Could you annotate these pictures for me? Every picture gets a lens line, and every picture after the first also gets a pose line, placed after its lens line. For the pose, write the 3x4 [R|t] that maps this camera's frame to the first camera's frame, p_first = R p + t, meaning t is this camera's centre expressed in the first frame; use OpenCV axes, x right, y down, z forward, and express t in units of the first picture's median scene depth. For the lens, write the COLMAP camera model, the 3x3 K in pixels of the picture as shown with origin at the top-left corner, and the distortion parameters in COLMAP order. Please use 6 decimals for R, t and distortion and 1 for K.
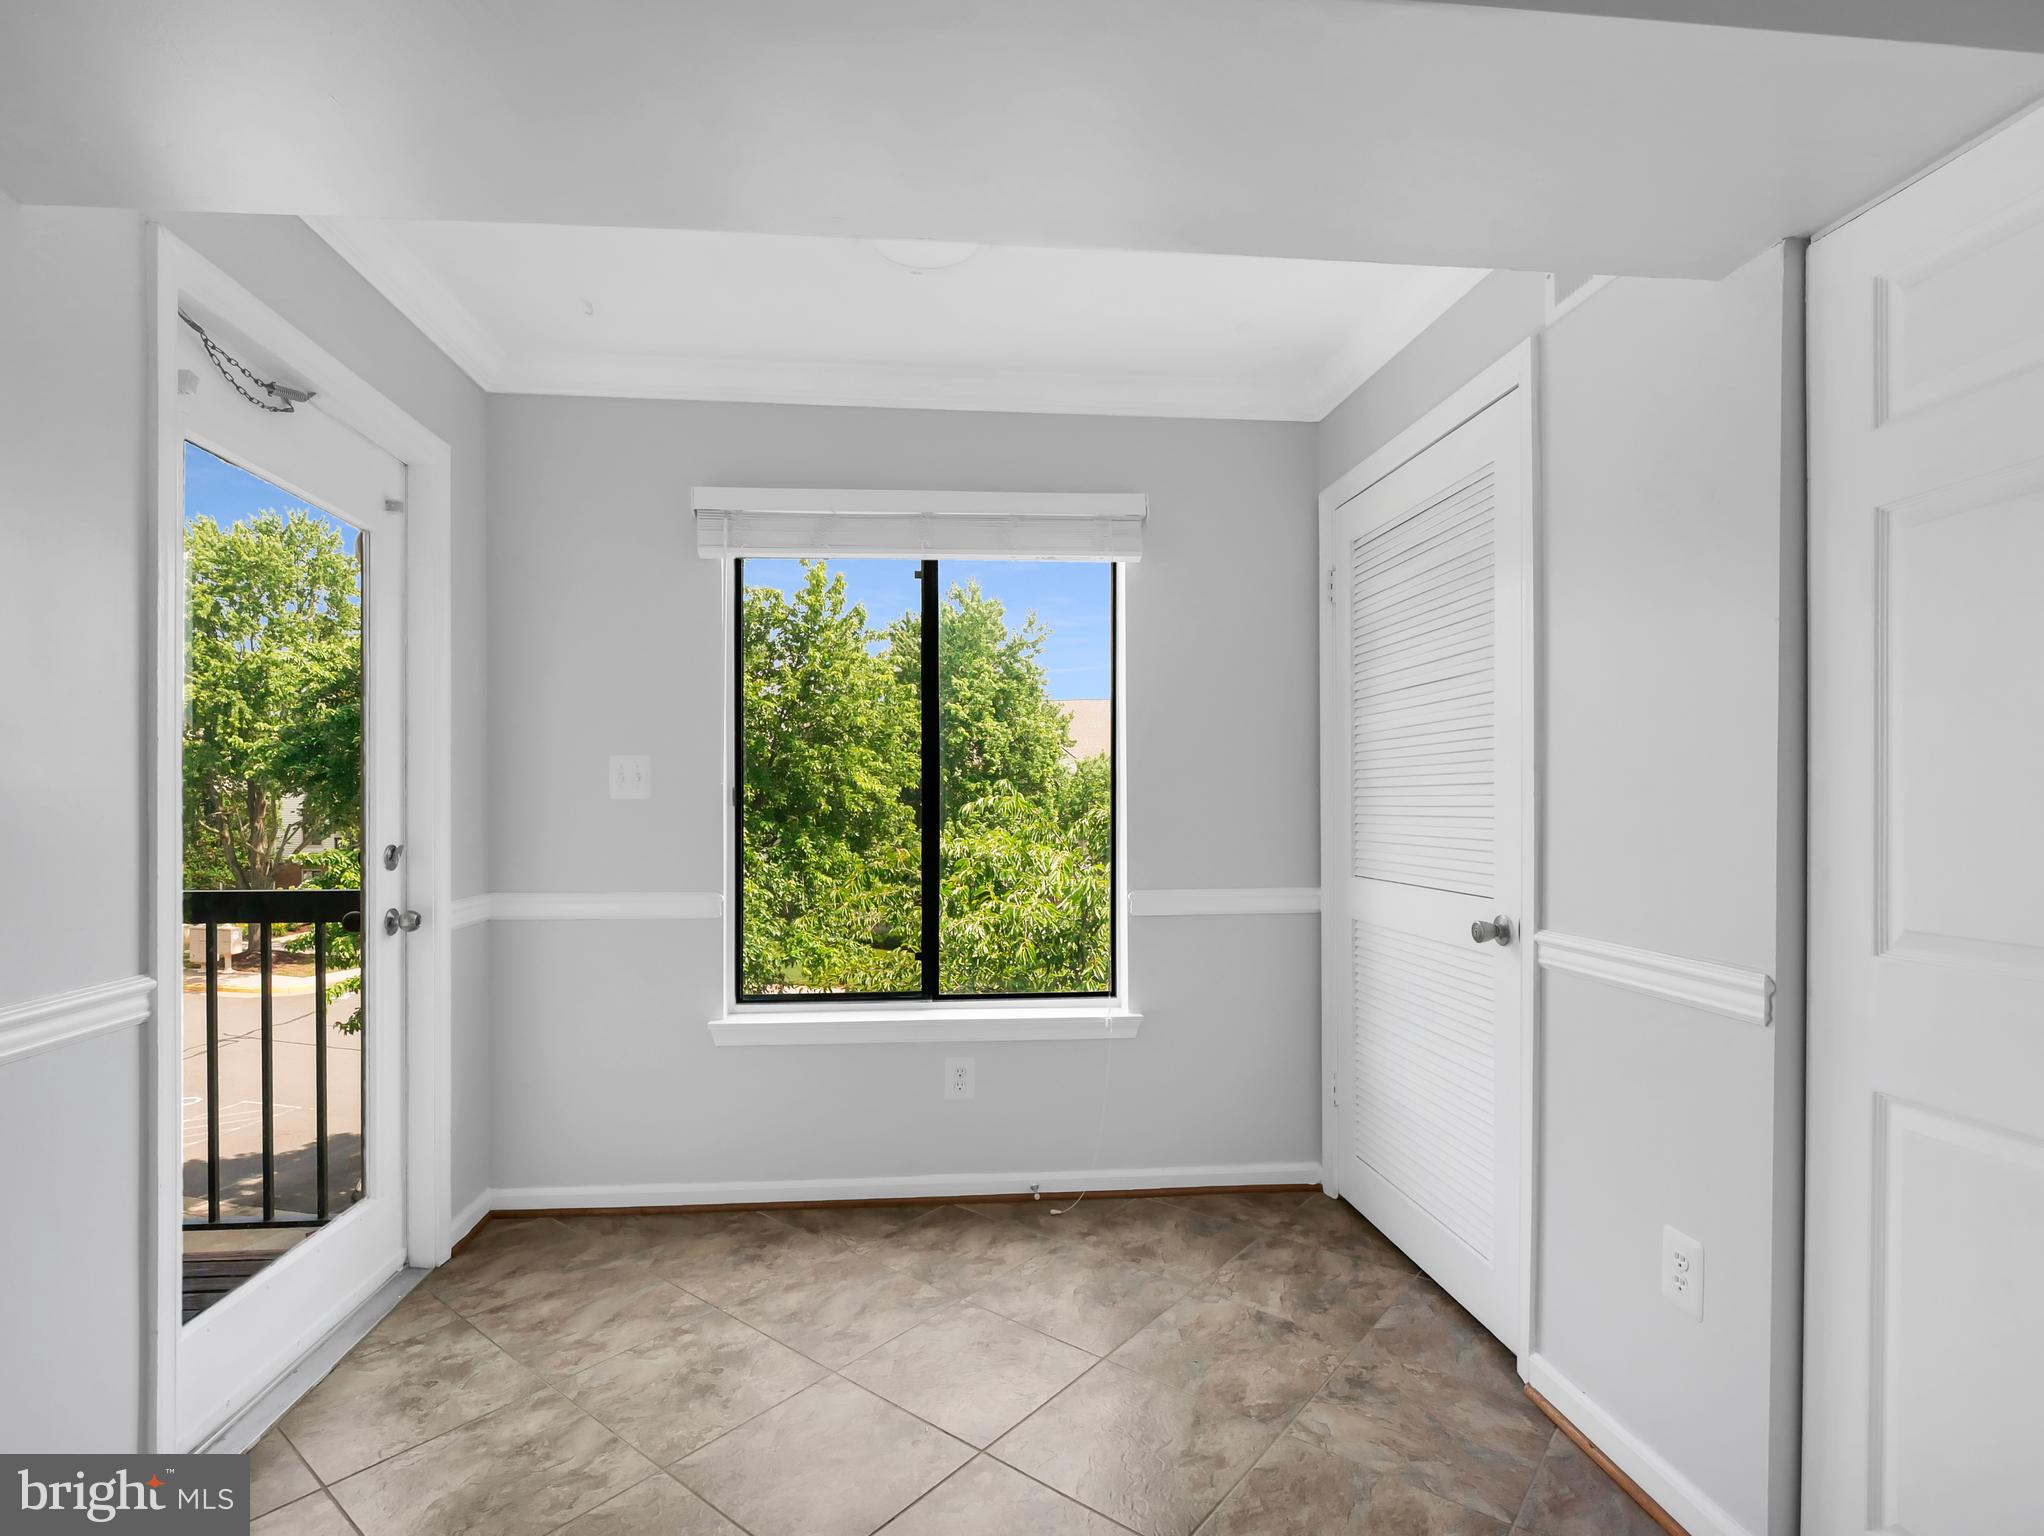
lens RADIAL K [[1015.5, 0, 972.2], [0, 1015.5, 793.4], [0, 0, 1]] dist [-0.015907, -0.004441]
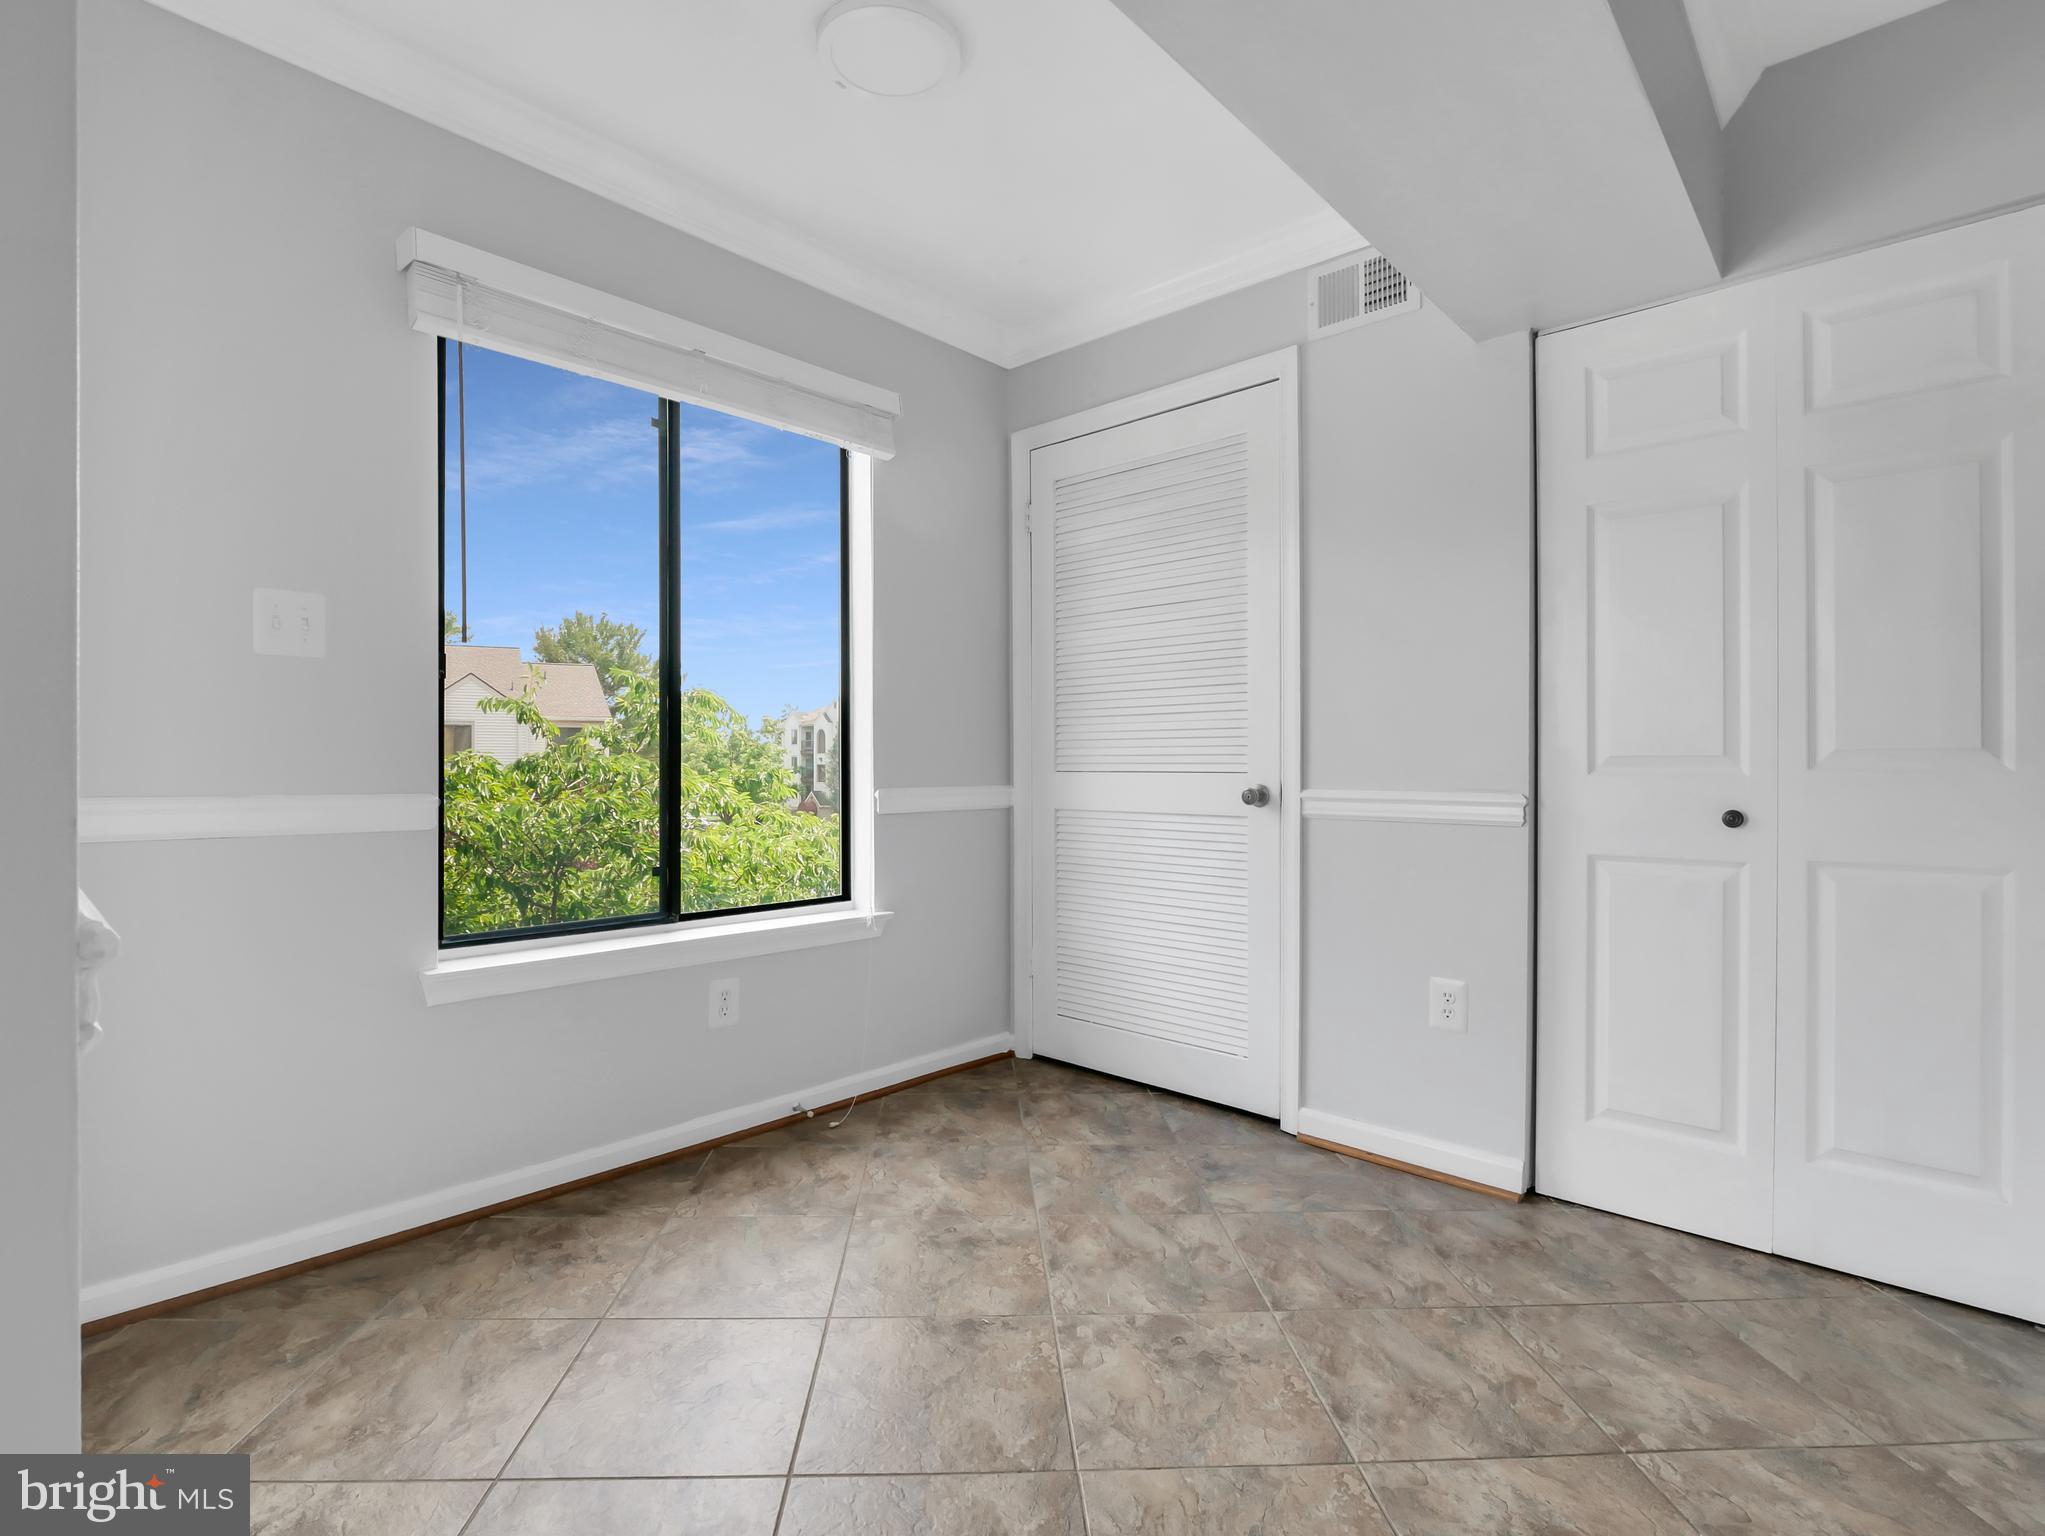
lens RADIAL K [[1016.0, 0, 971.0], [0, 1016.0, 762.4], [0, 0, 1]] dist [-0.015907, -0.004441]
pose [[0.740009, 0.010554, 0.672514, -0.489639], [-0.011222, 0.999931, -0.003344, 0.079558], [-0.672503, -0.005073, 0.740077, 0.222067]]
